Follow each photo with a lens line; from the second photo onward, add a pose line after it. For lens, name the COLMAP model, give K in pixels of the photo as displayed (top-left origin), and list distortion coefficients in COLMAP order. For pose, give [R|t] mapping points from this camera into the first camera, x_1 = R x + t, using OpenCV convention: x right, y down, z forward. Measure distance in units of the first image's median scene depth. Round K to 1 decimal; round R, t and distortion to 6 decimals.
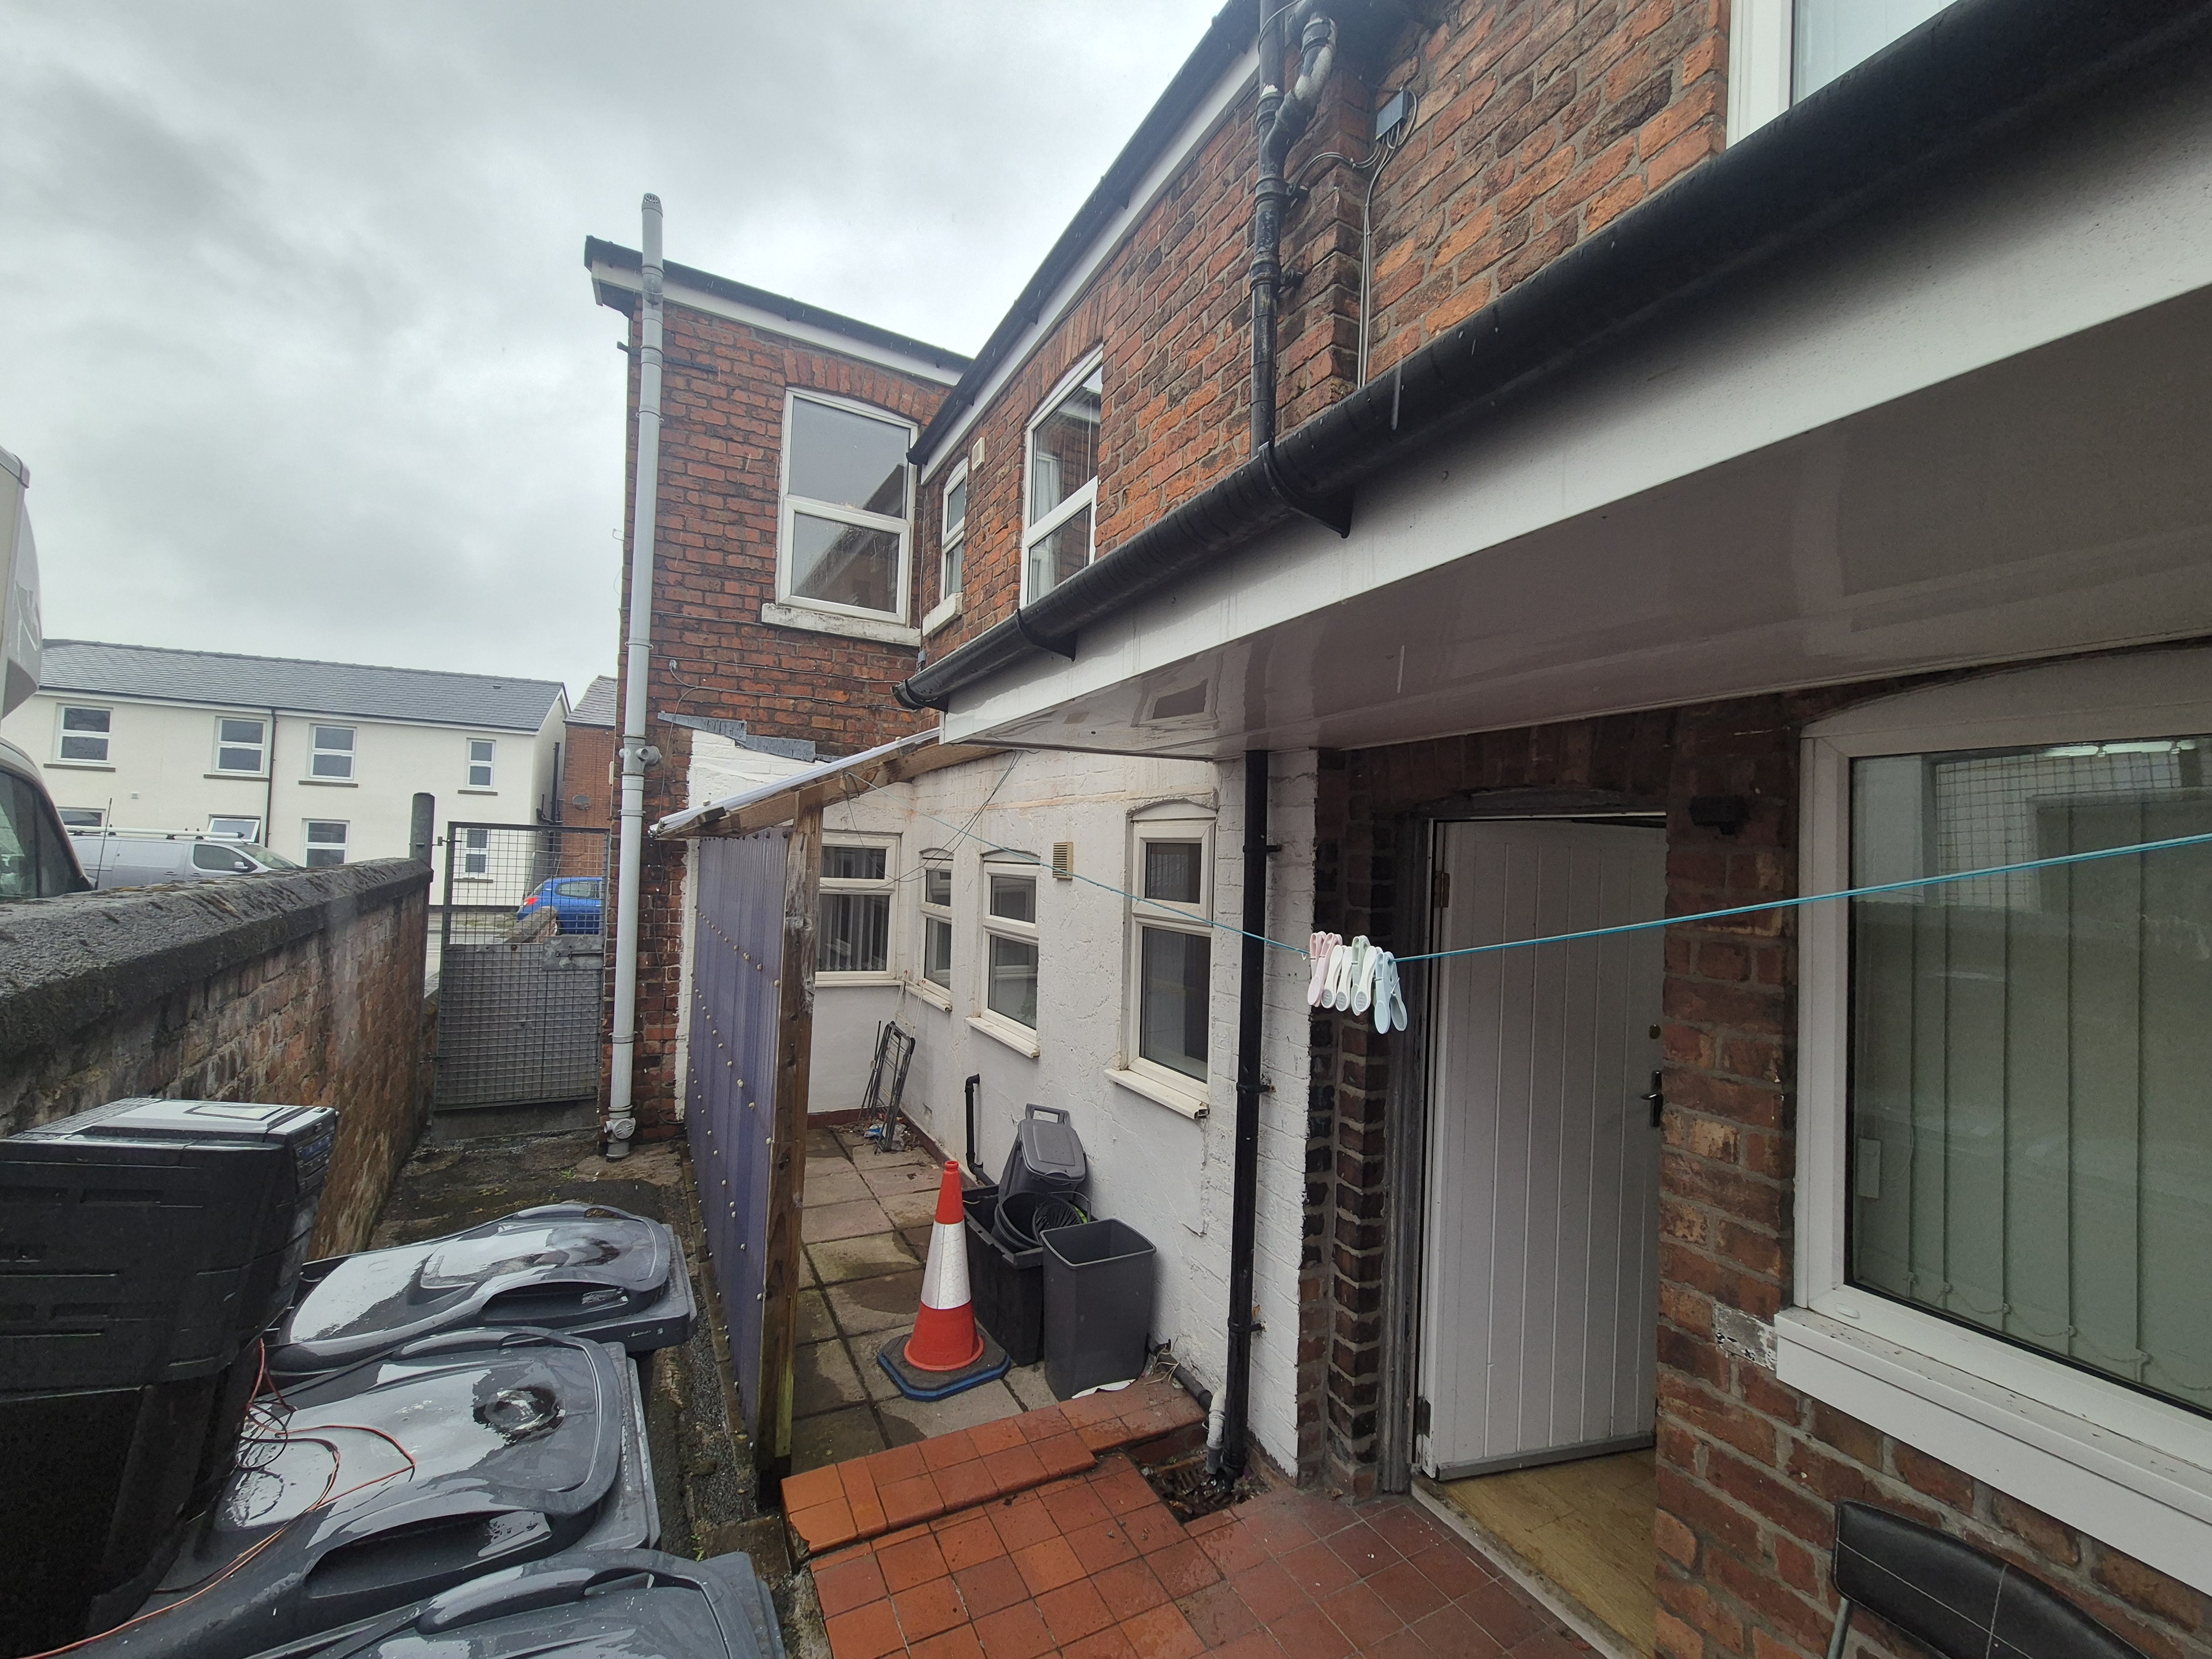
lens RADIAL K [[895.6, 0, 1111.5], [0, 895.6, 843.7], [0, 0, 1]] dist [0.000024, -0.000404]
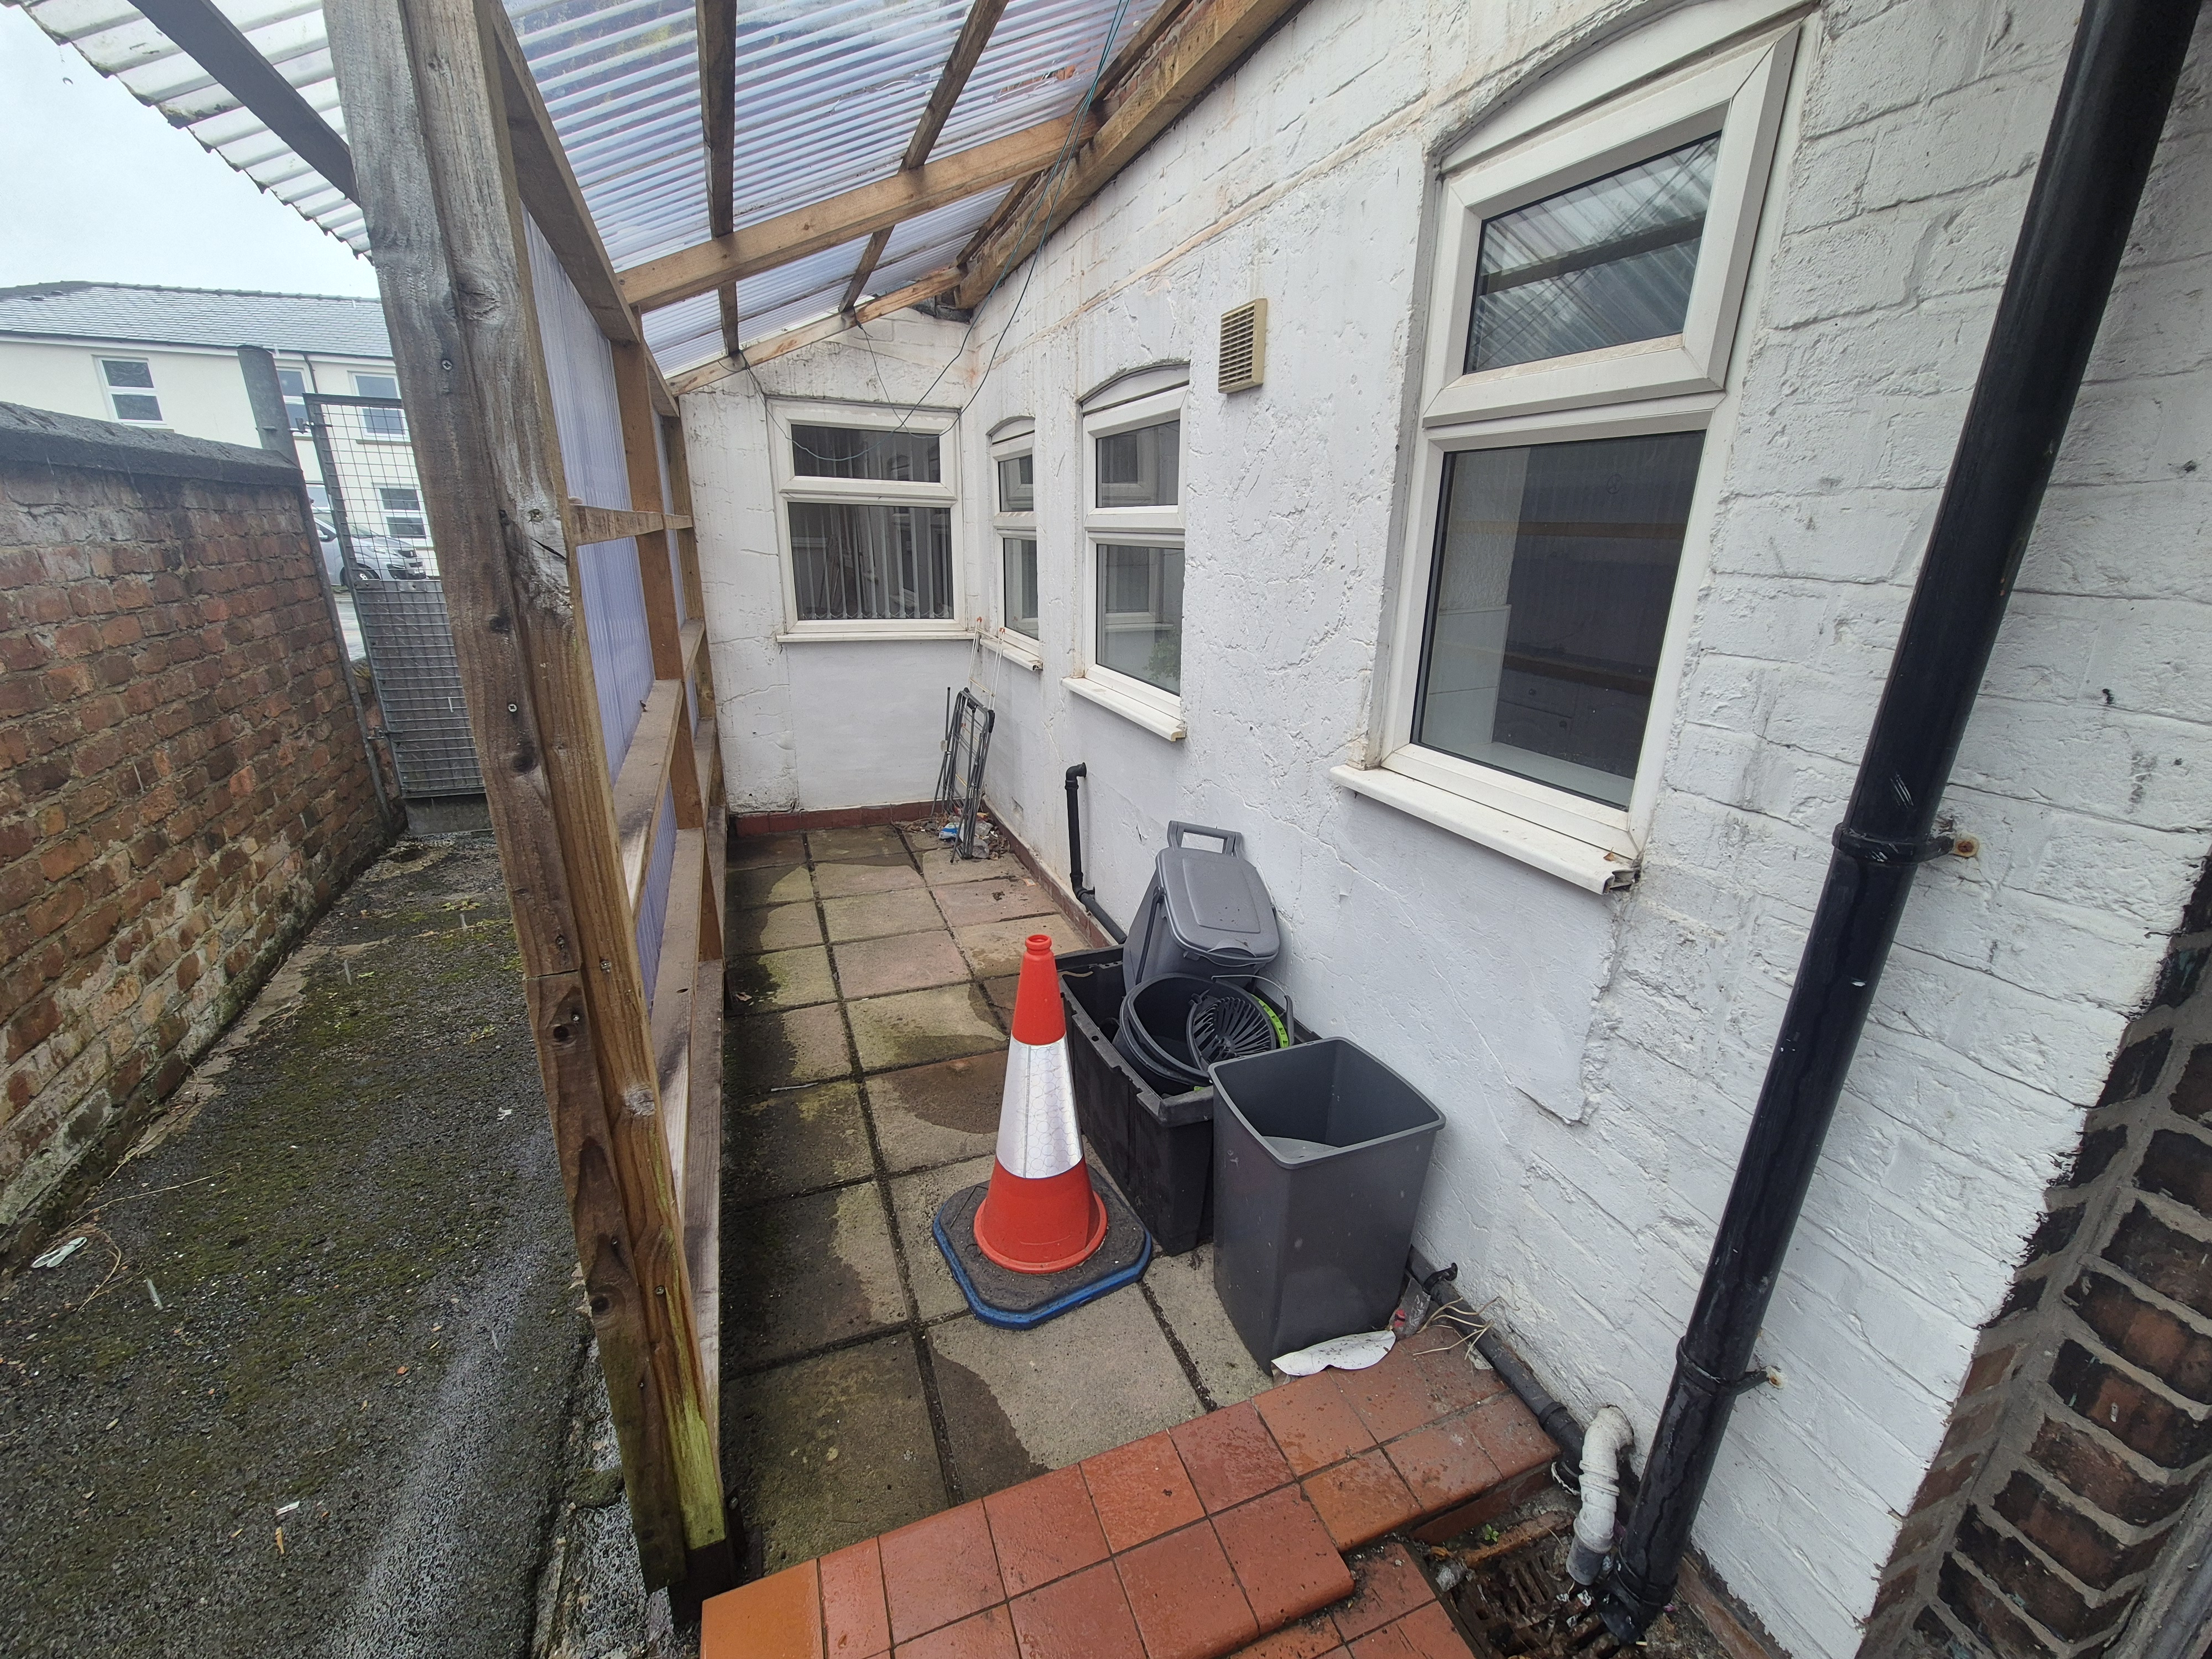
lens RADIAL K [[895.6, 0, 1111.5], [0, 895.6, 843.7], [0, 0, 1]] dist [0.000024, -0.000404]
pose [[0.993588, 0.020574, -0.111171, -0.067342], [0.019371, 0.937782, 0.346684, 0.105211], [0.111387, -0.346615, 0.931371, 0.457356]]
